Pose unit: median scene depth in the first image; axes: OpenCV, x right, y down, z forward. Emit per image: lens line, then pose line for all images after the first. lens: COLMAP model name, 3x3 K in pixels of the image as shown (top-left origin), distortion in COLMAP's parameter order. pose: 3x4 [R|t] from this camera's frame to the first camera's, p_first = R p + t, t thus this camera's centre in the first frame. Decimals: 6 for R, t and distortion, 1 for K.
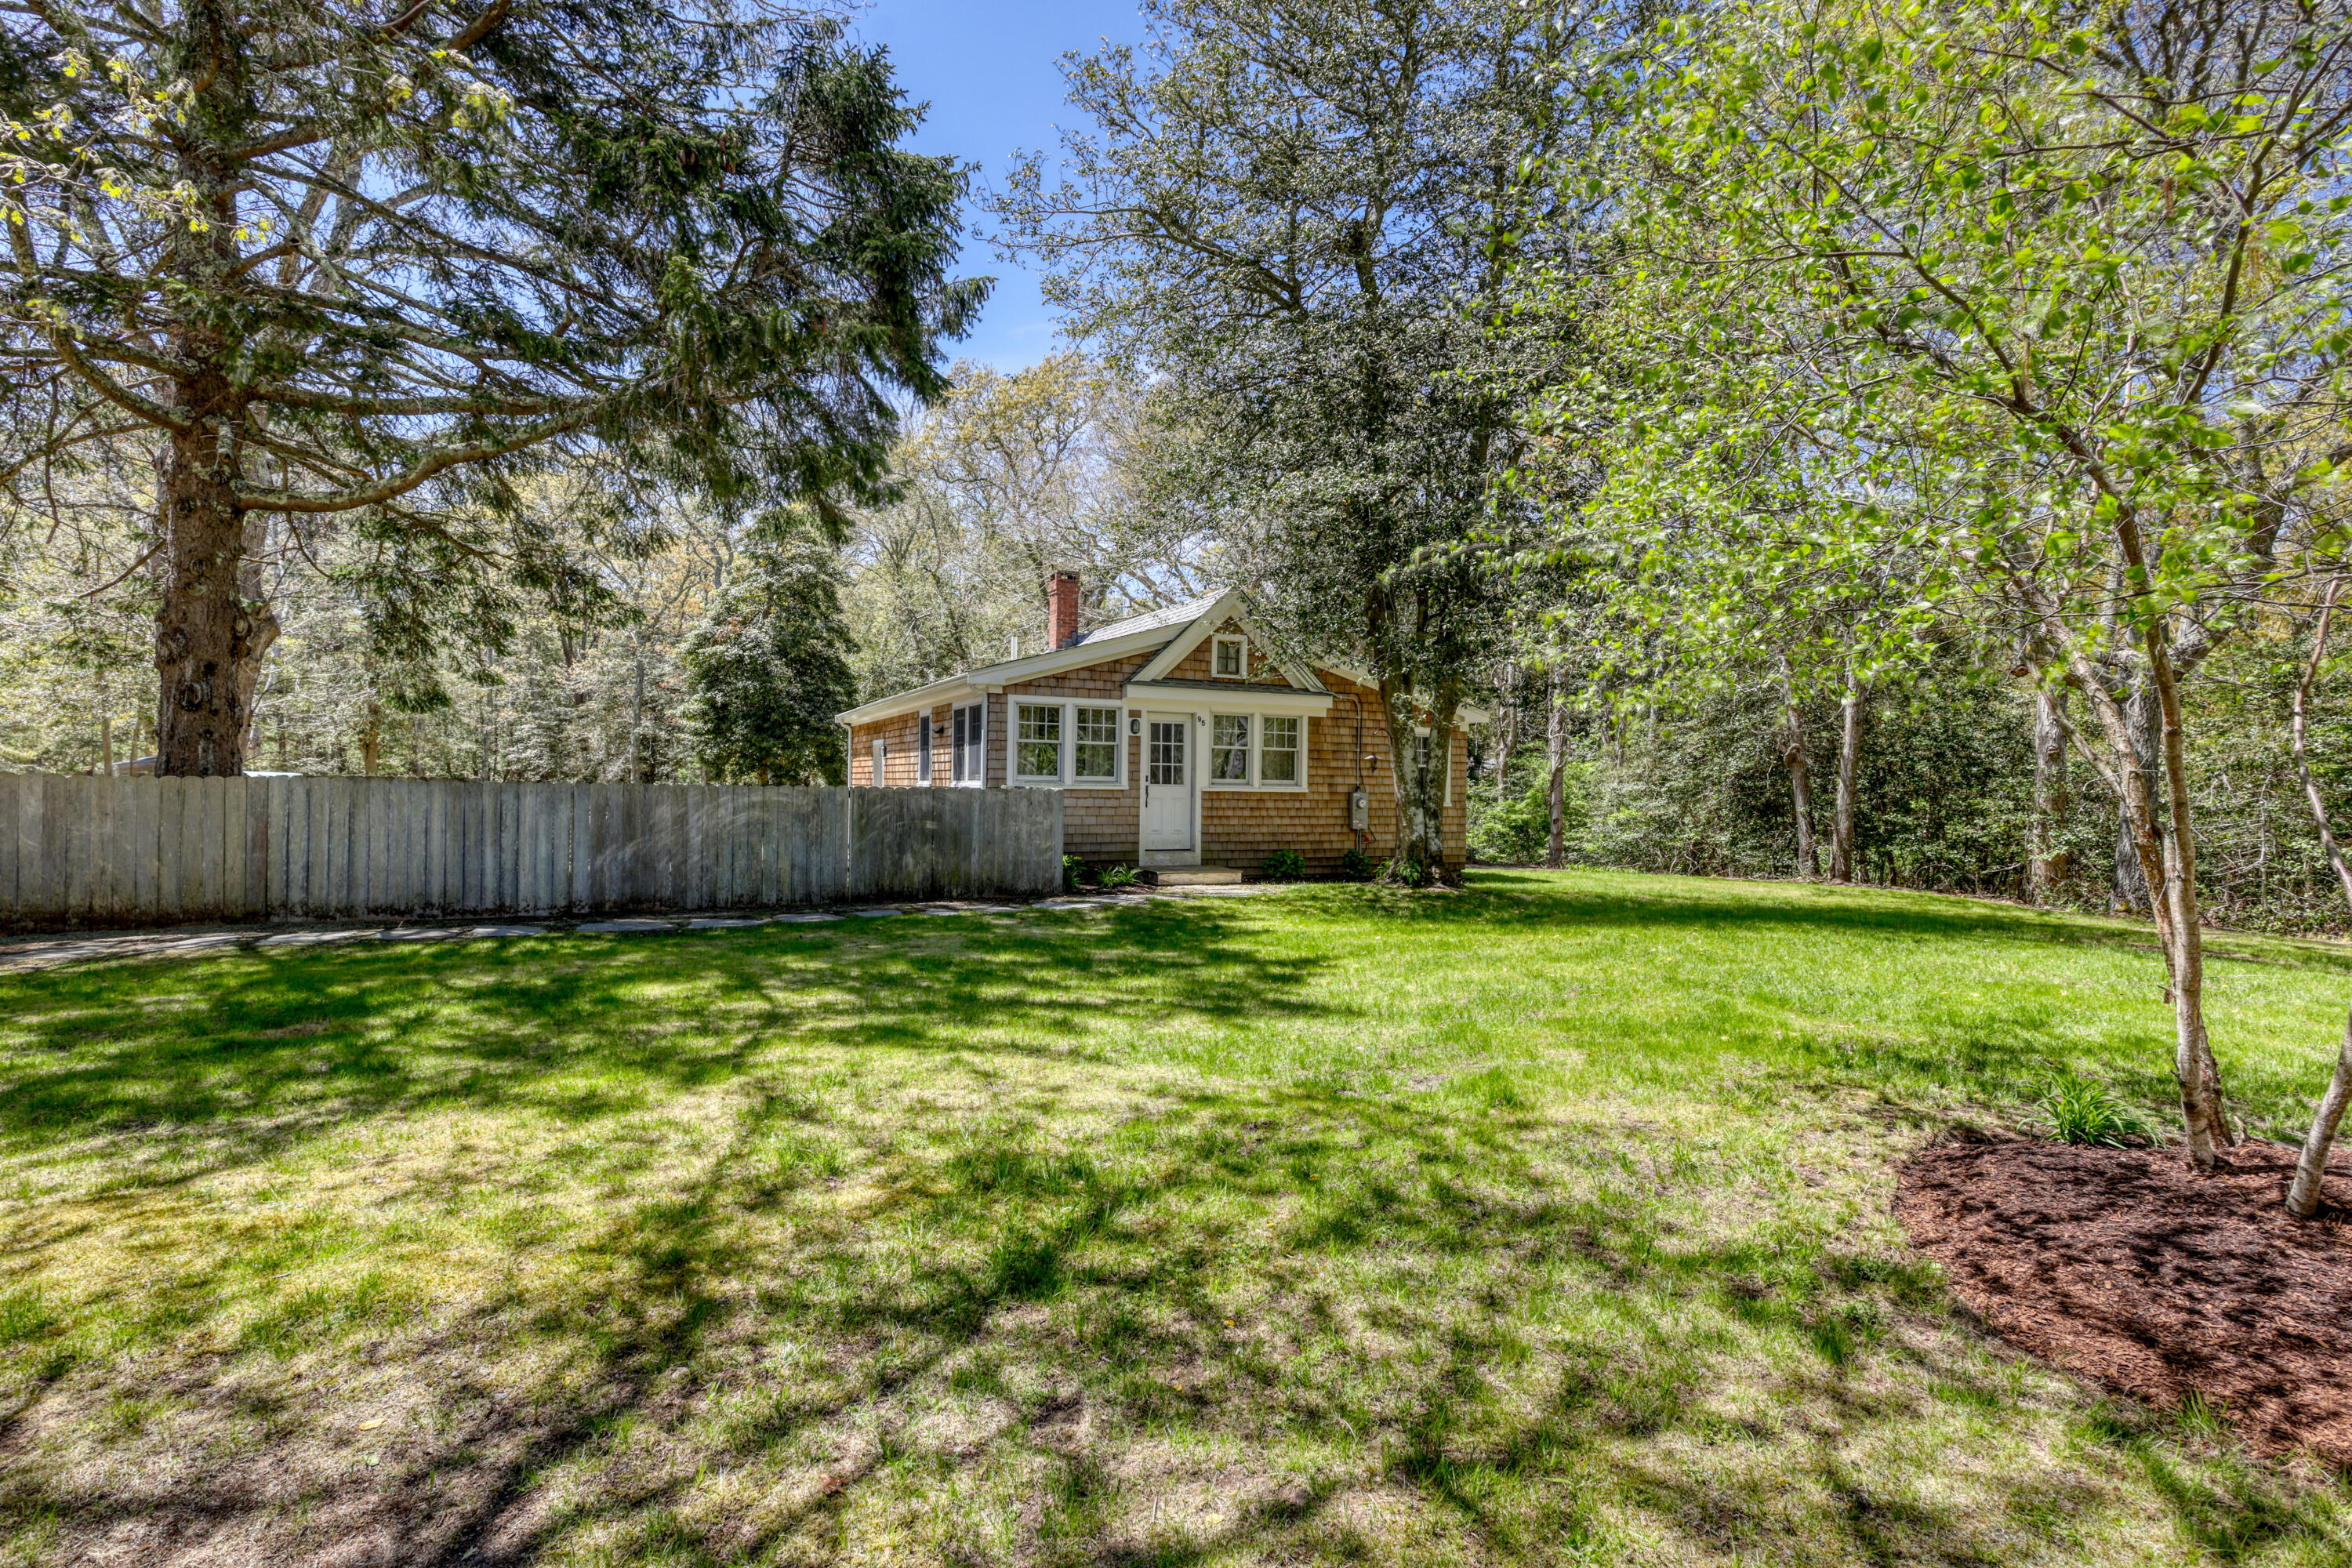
lens RADIAL K [[1095.8, 0, 1175.5], [0, 1095.8, 786.7], [0, 0, 1]] dist [0.001496, 0.000671]
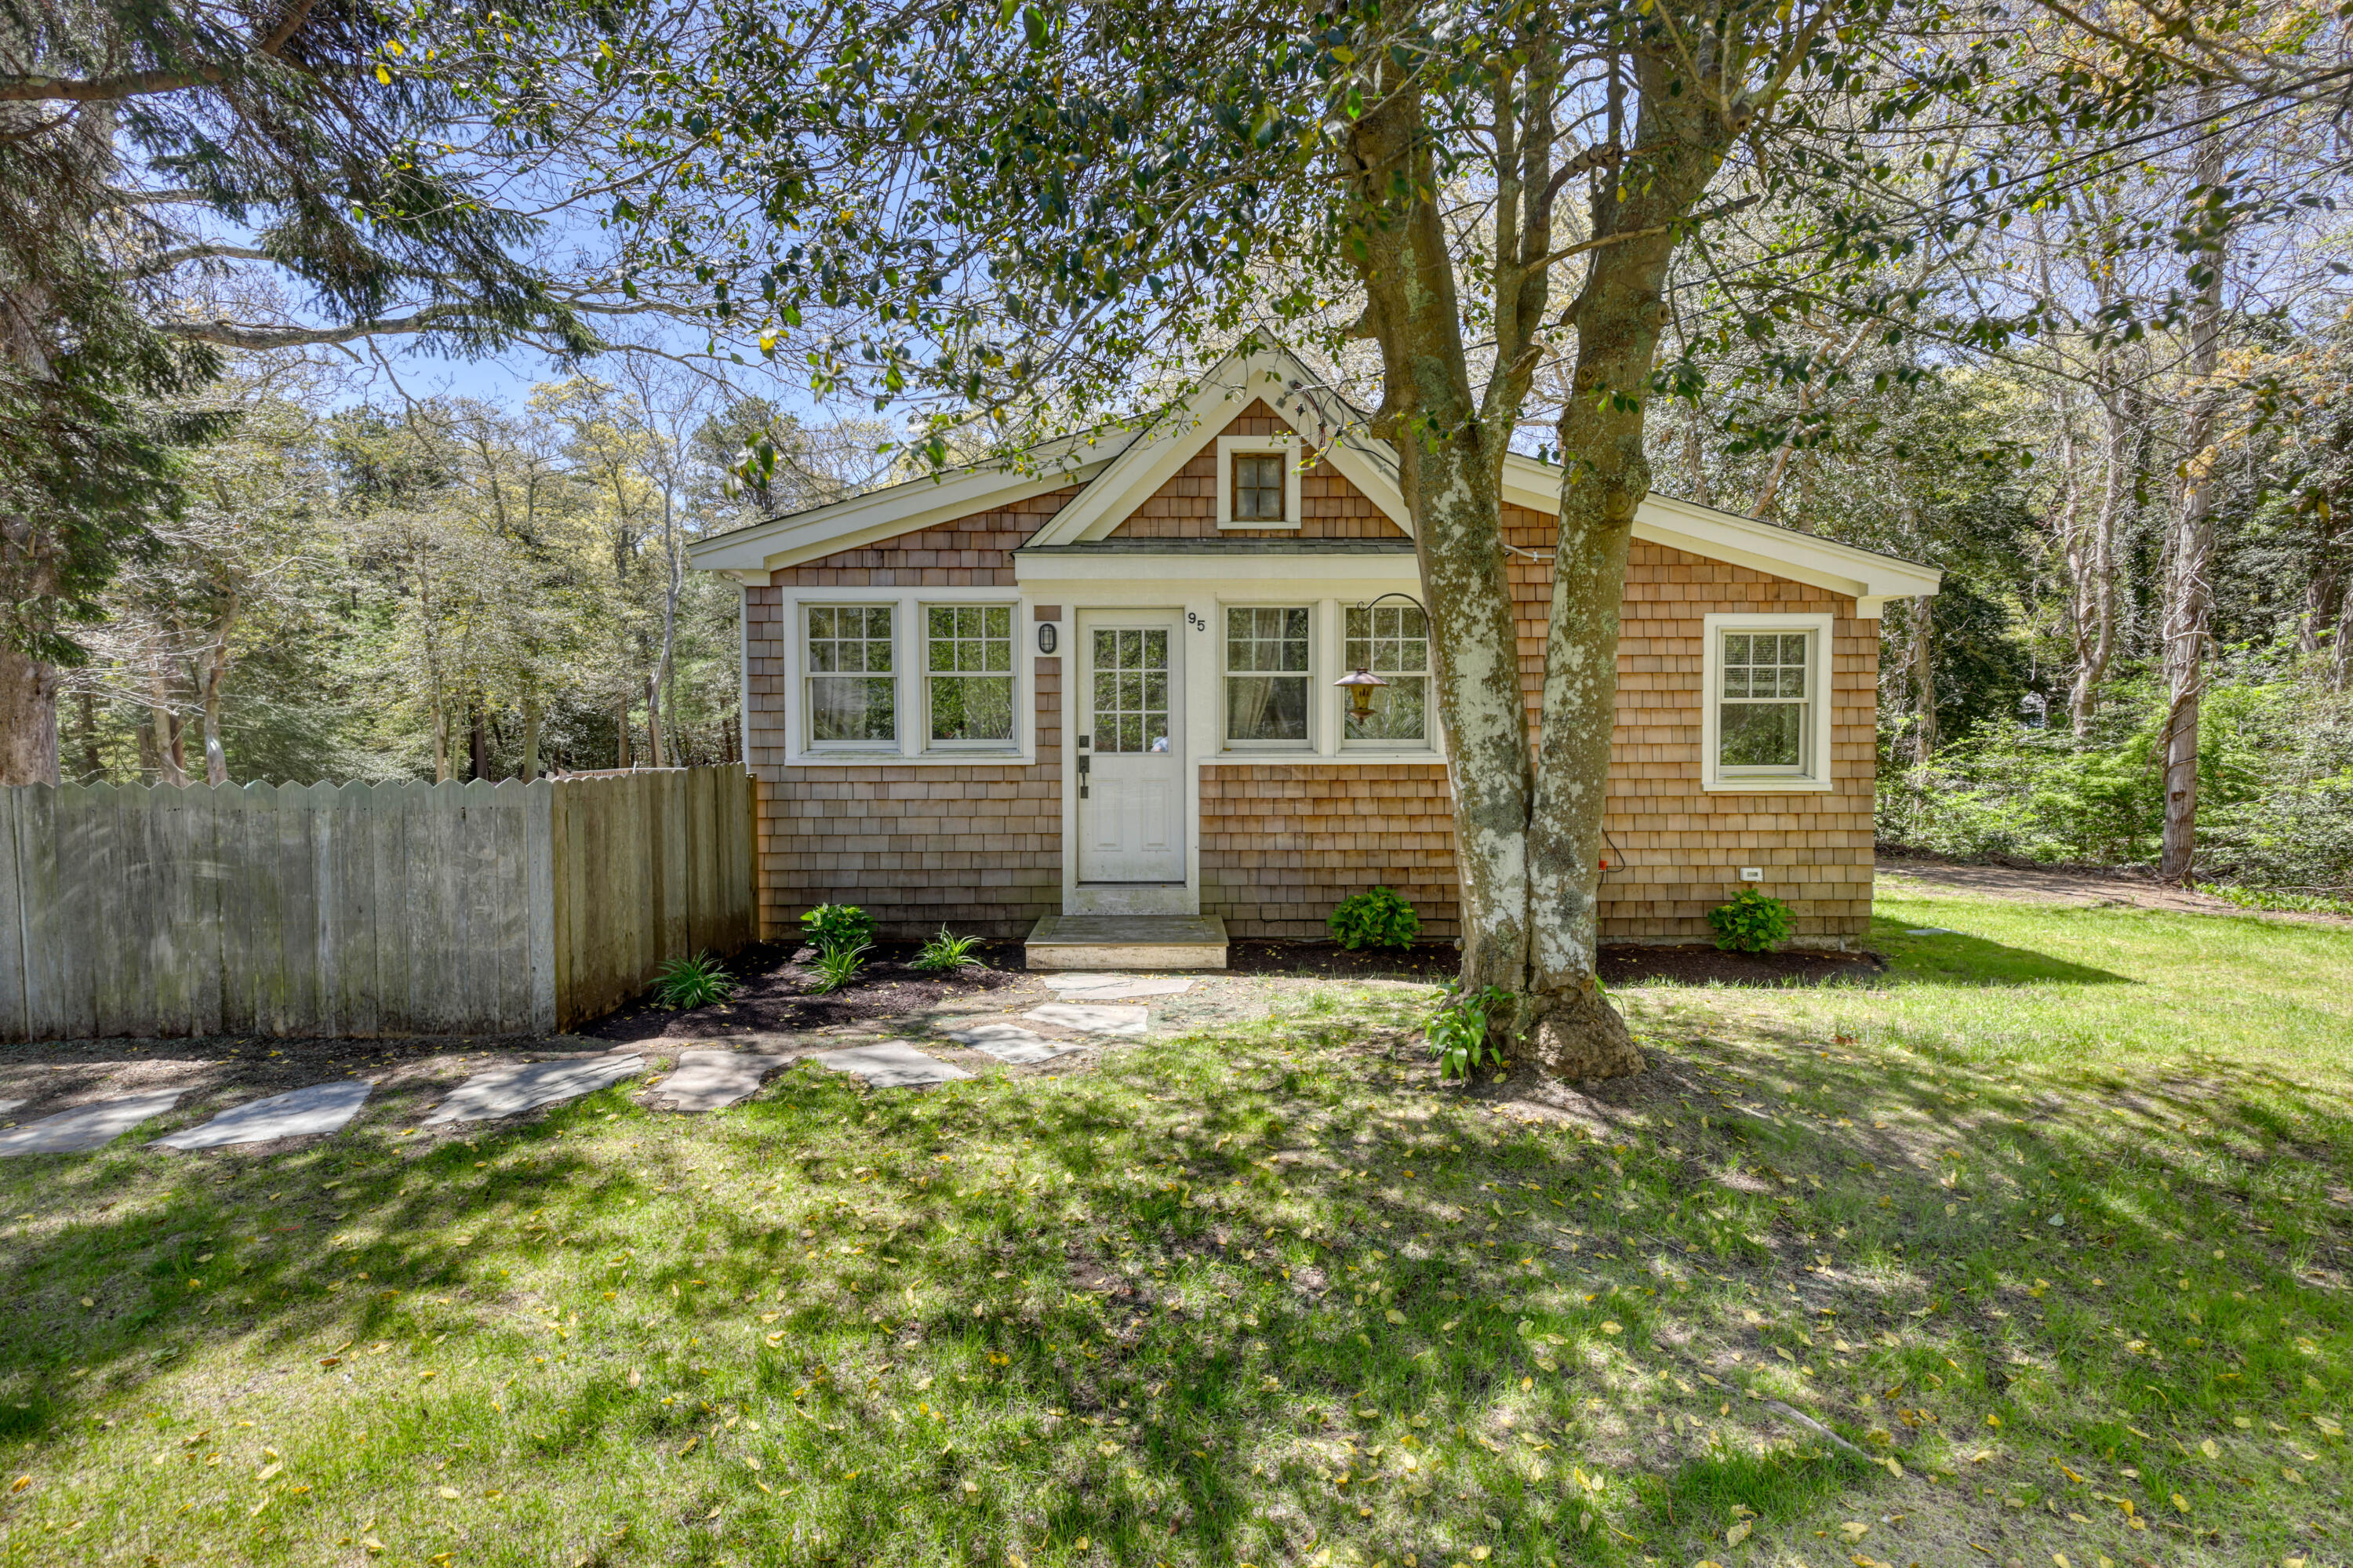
lens RADIAL K [[1096.3, 0, 1176.9], [0, 1096.3, 789.7], [0, 0, 1]] dist [0.001496, 0.000671]
pose [[0.910937, 0.004201, -0.412524, 0.217704], [0.016164, 0.998817, 0.045866, -0.007629], [0.412228, -0.048449, 0.909791, 0.549501]]
